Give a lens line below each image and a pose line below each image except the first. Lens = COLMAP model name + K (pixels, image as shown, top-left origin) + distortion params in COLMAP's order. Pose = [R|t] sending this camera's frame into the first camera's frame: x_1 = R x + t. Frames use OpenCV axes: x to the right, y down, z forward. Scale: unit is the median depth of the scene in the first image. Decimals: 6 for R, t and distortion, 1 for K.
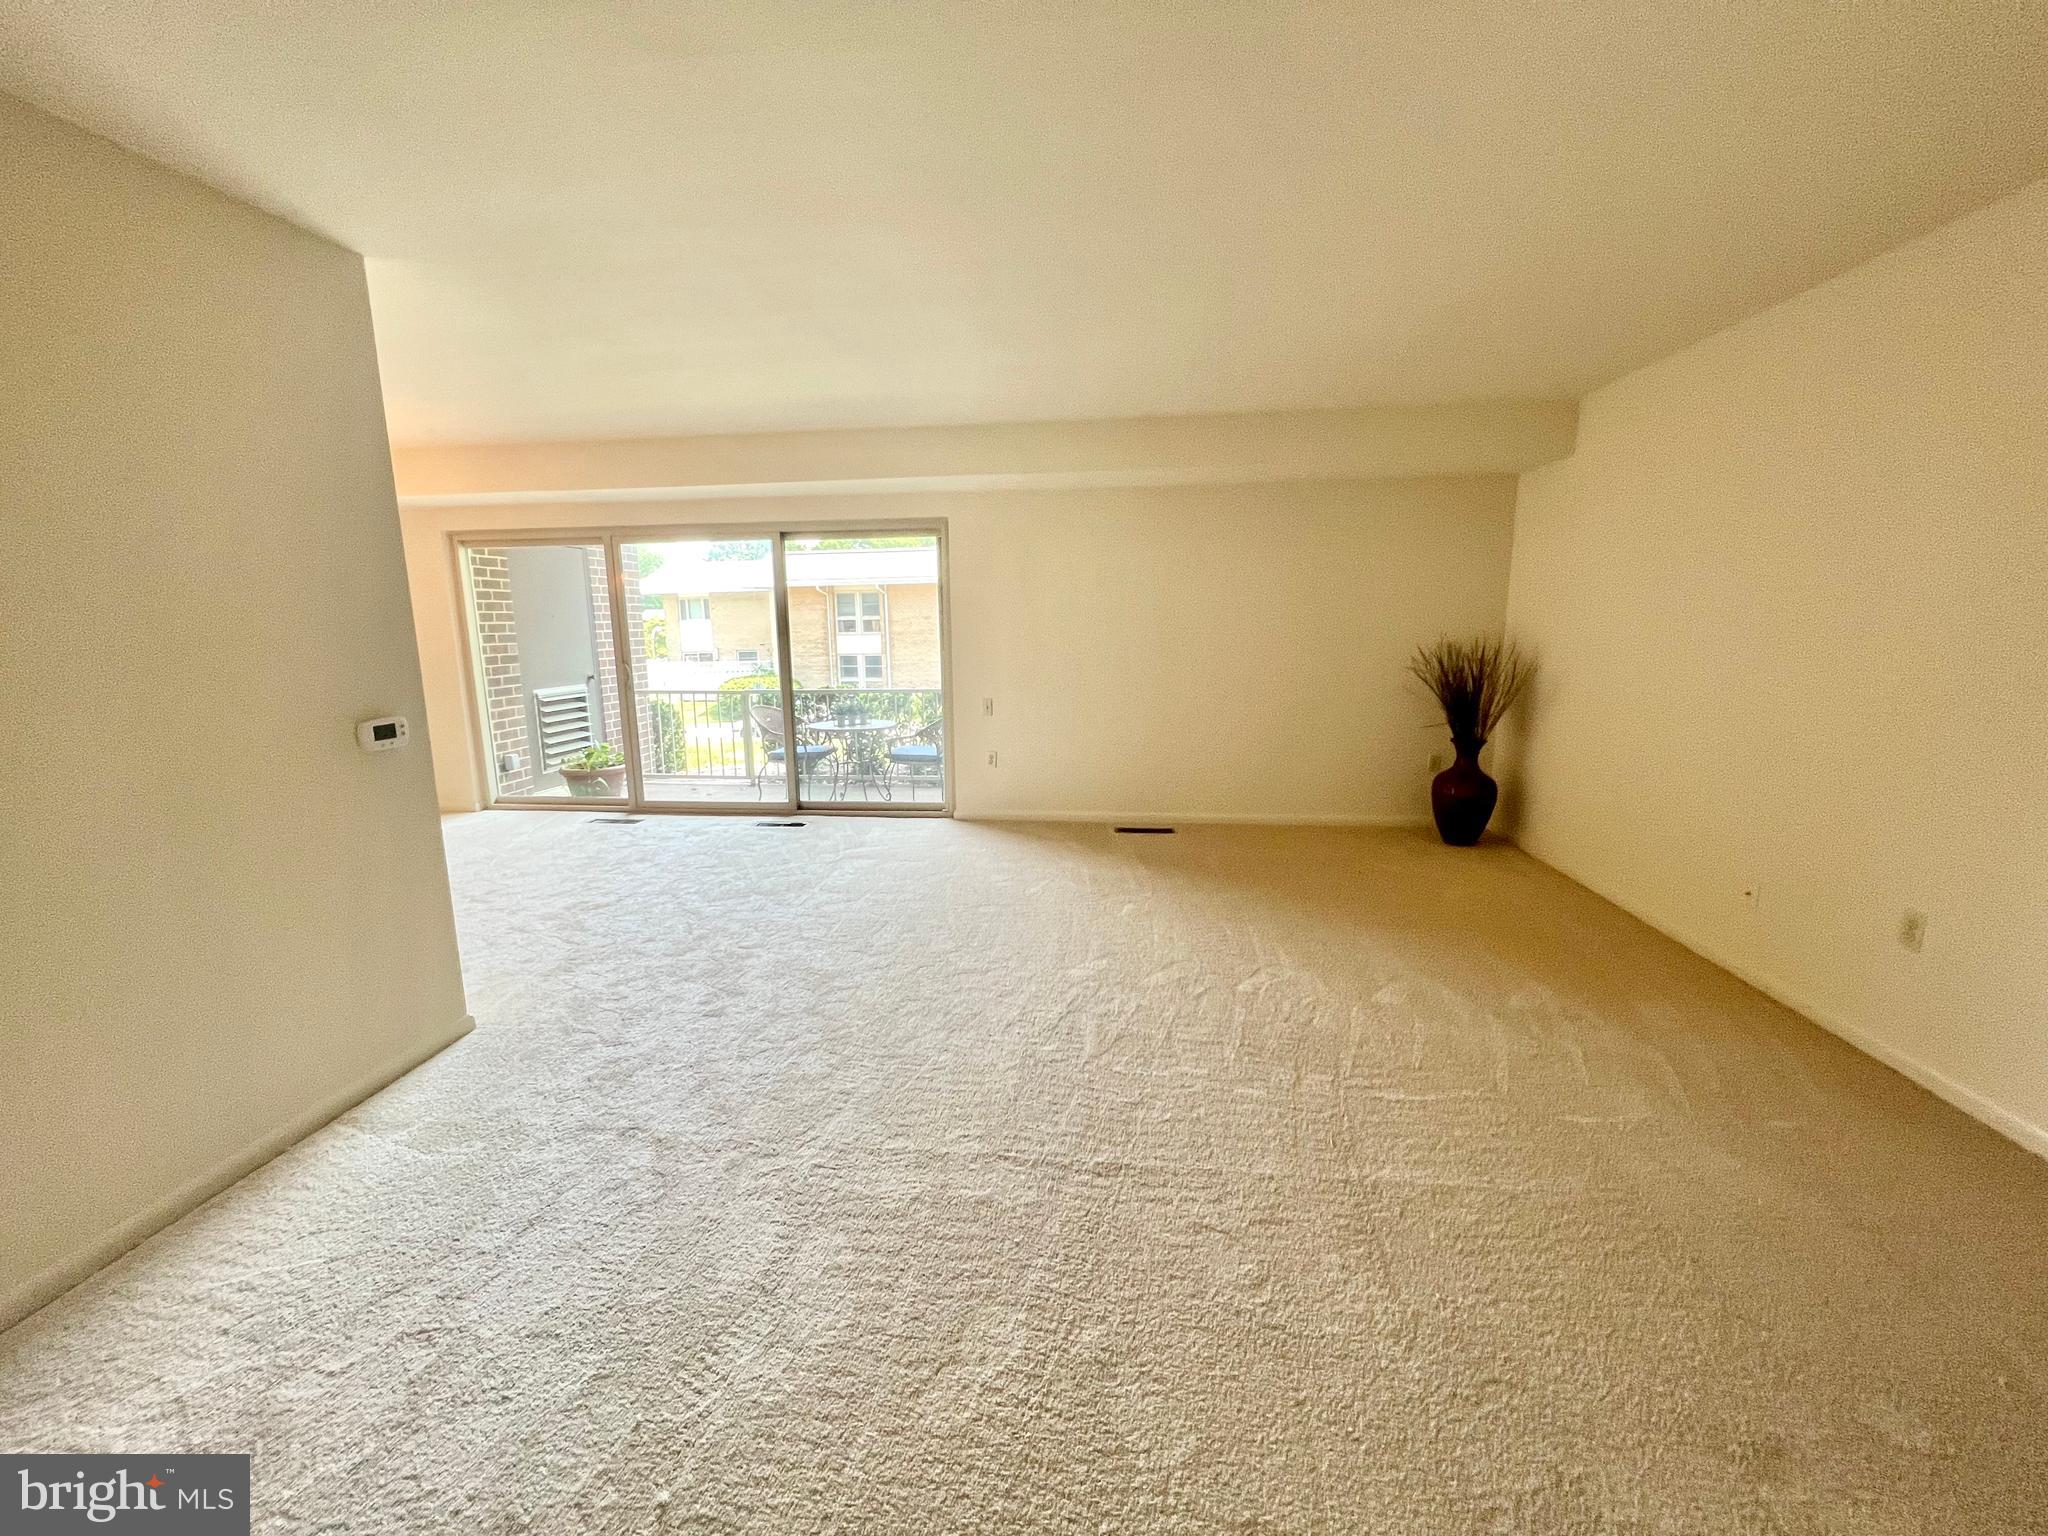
lens RADIAL K [[830.2, 0, 1020.7], [0, 830.2, 763.1], [0, 0, 1]] dist [-0.001278, 0.000095]
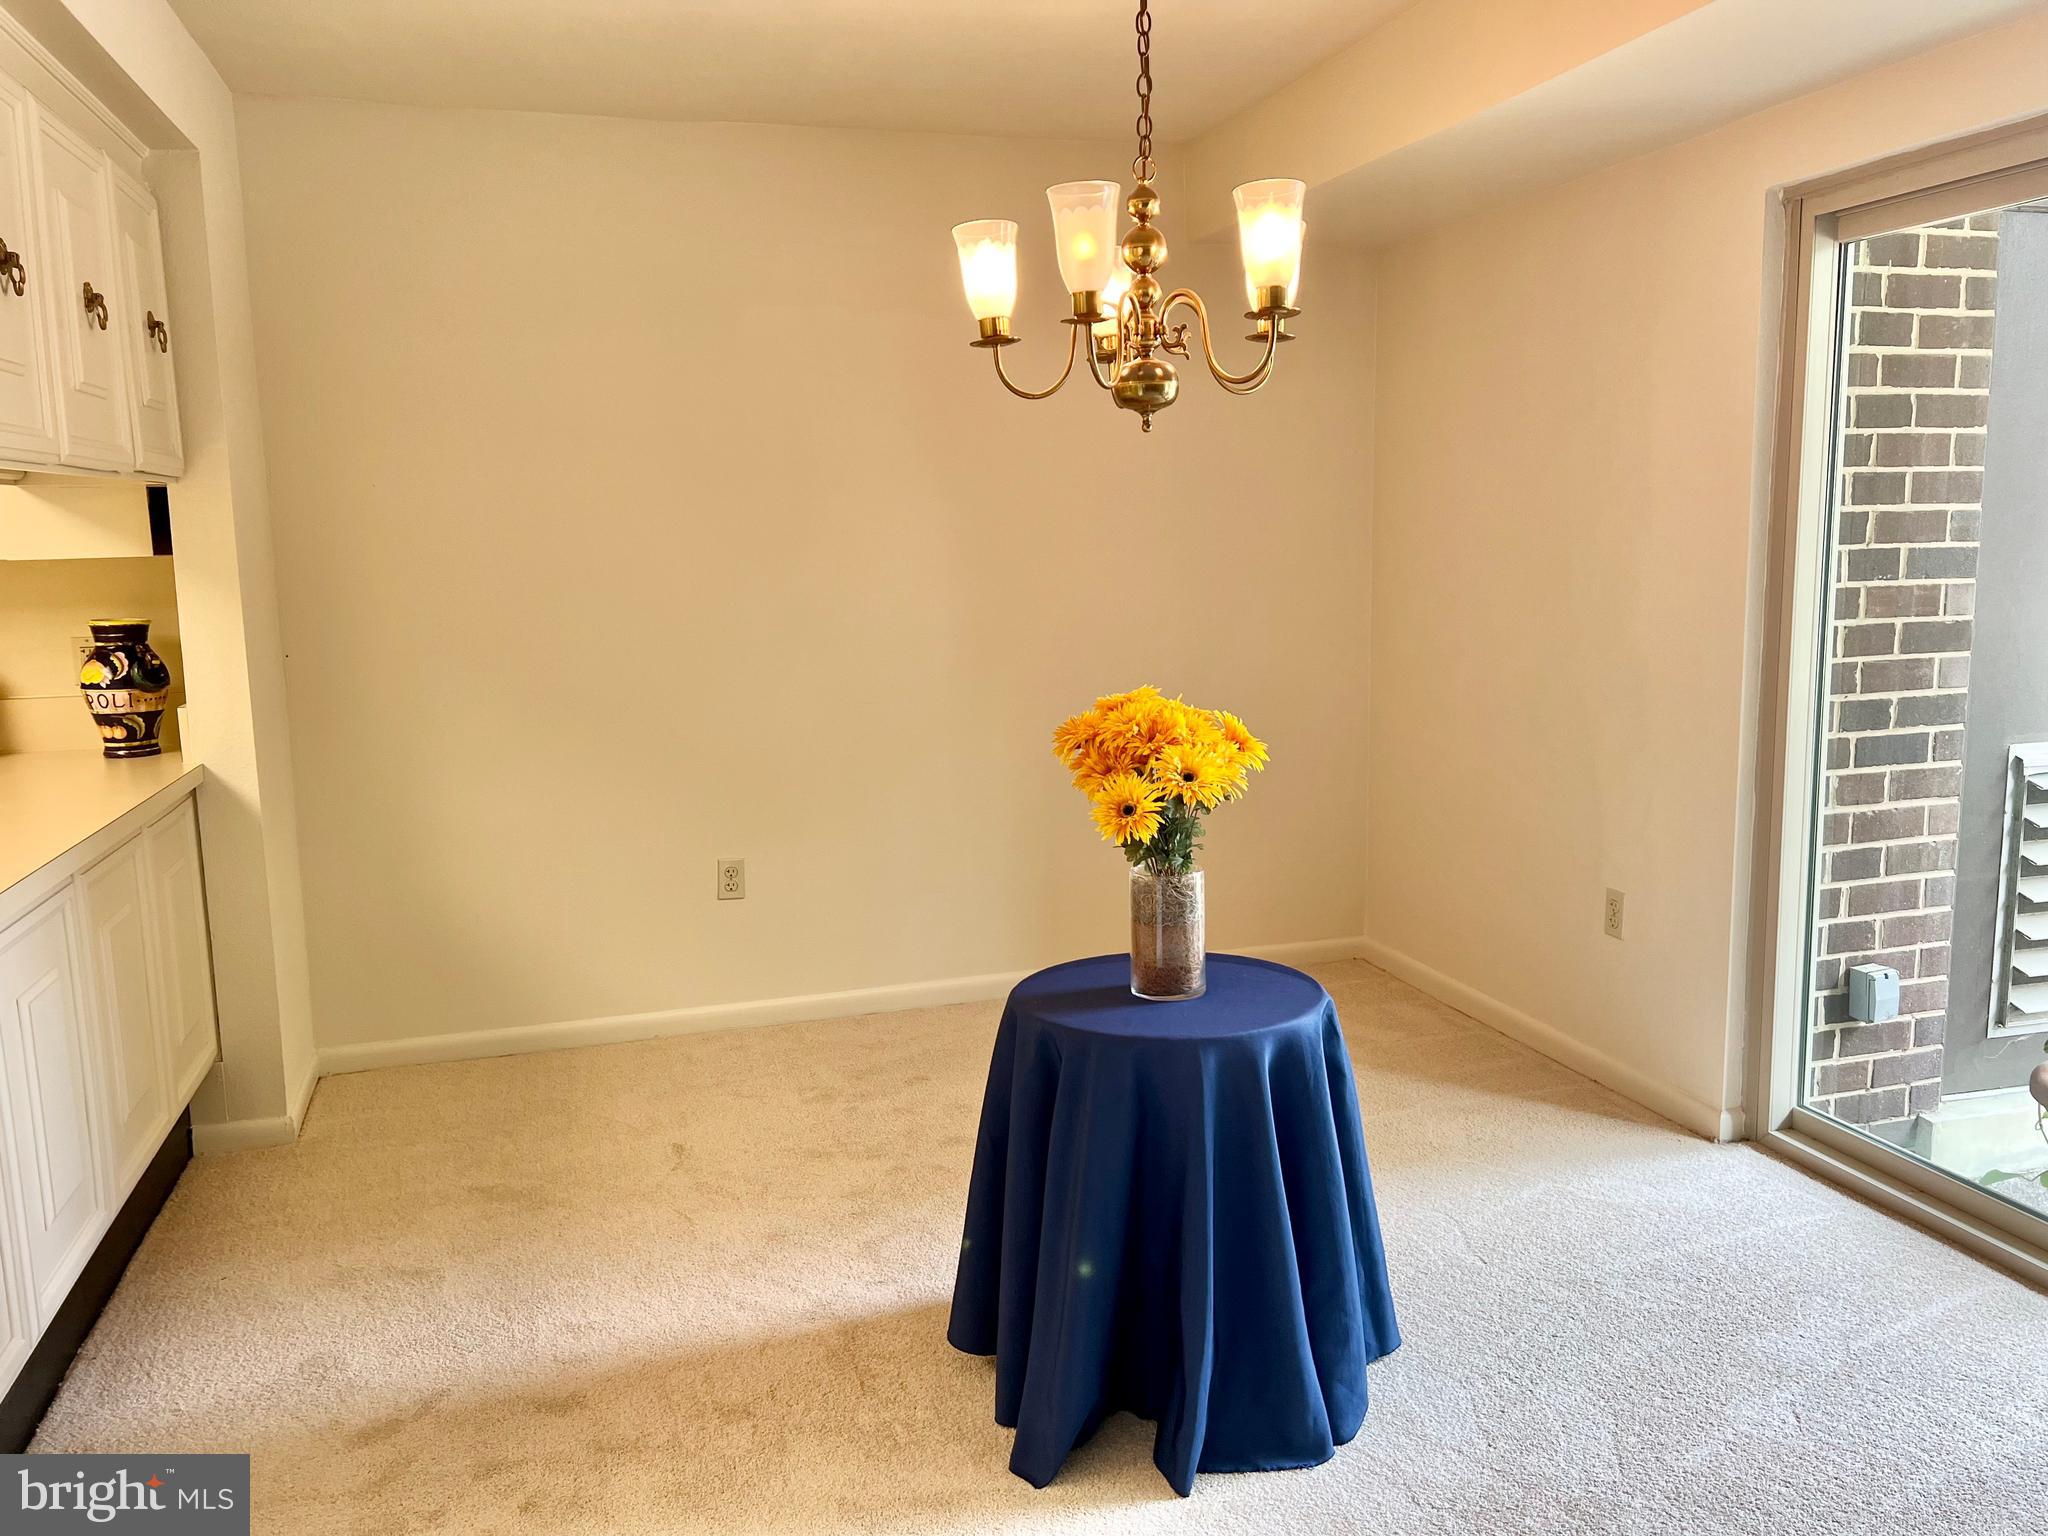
lens RADIAL K [[1539.0, 0, 1036.1], [0, 1539.0, 764.6], [0, 0, 1]] dist [0.061778, -0.073726]
pose [[0.413354, 0.139077, -0.899887, -0.262558], [-0.143026, 0.985916, 0.086675, -0.085186], [0.899267, 0.092879, 0.427424, 0.507813]]
